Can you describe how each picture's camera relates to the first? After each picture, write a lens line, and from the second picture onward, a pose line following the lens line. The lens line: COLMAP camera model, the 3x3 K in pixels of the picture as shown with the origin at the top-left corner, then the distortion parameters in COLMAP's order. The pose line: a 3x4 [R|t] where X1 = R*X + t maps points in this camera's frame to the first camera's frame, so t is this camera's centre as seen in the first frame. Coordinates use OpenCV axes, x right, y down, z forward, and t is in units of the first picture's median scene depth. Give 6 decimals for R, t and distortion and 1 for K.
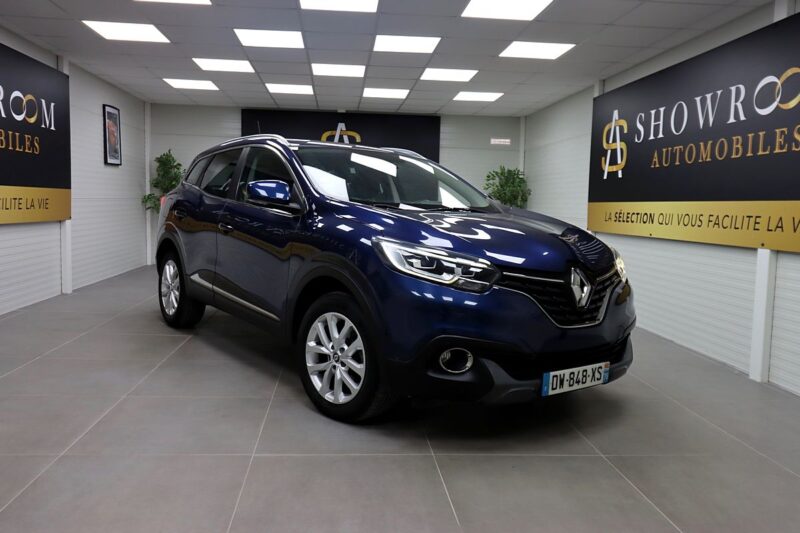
lens RADIAL K [[627.1, 0, 402.7], [0, 627.1, 252.2], [0, 0, 1]] dist [0.008320, -0.007636]
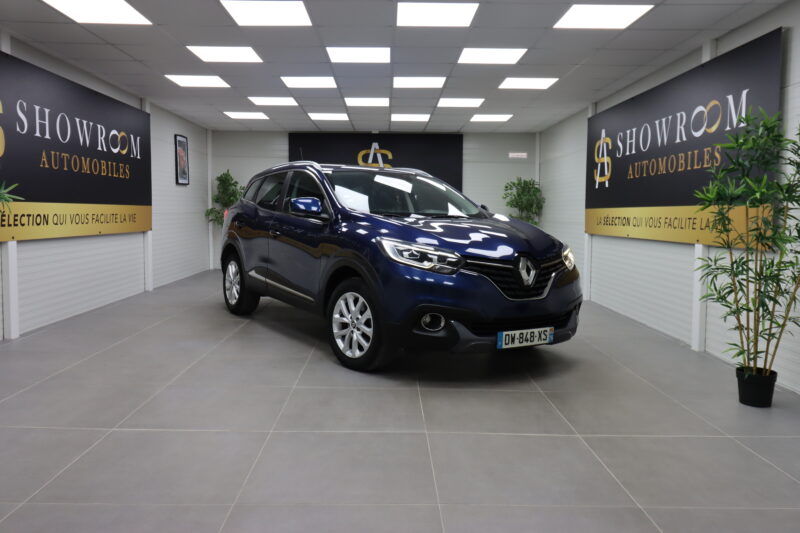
lens RADIAL K [[627.1, 0, 402.7], [0, 627.1, 252.2], [0, 0, 1]] dist [0.008320, -0.007636]
pose [[0.996894, -0.012817, -0.077704, 0.070243], [0.011678, 0.999818, -0.015091, 0.018662], [0.077883, 0.014136, 0.996862, -0.235065]]
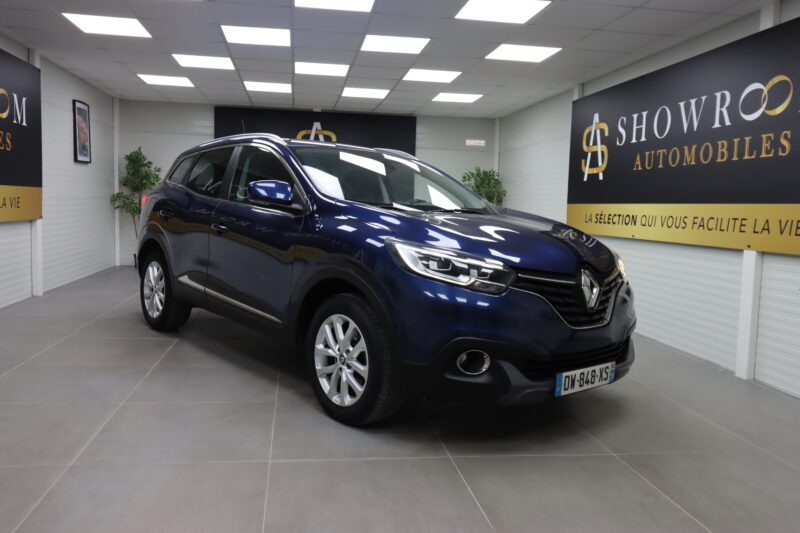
lens RADIAL K [[627.1, 0, 402.7], [0, 627.1, 252.2], [0, 0, 1]] dist [0.008320, -0.007636]
pose [[0.997929, 0.000266, 0.064327, -0.049859], [-0.000272, 1.000000, 0.000086, -0.001679], [-0.064327, -0.000103, 0.997929, 0.005080]]
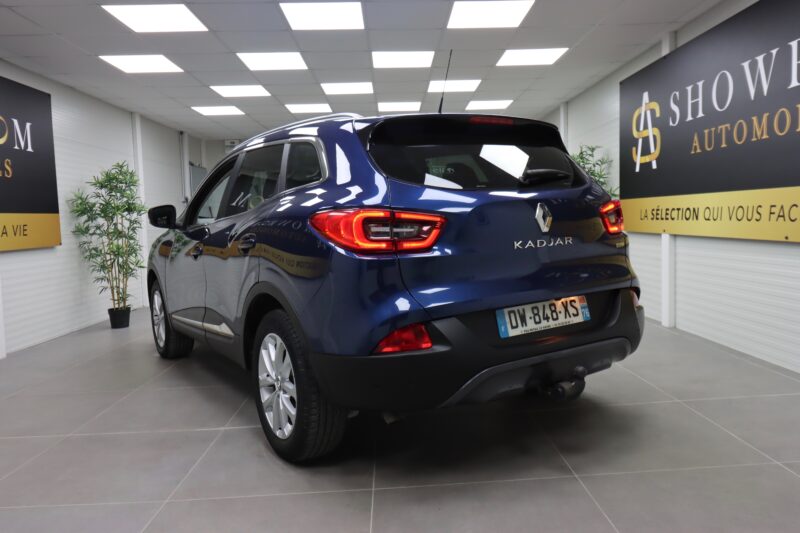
lens RADIAL K [[590.7, 0, 403.3], [0, 590.7, 238.6], [0, 0, 1]] dist [0.005835, 0.007641]
pose [[0.995552, -0.045687, -0.082398, 0.079212], [0.042705, 0.998380, -0.037594, -0.008500], [0.083982, 0.033908, 0.995890, 0.200407]]
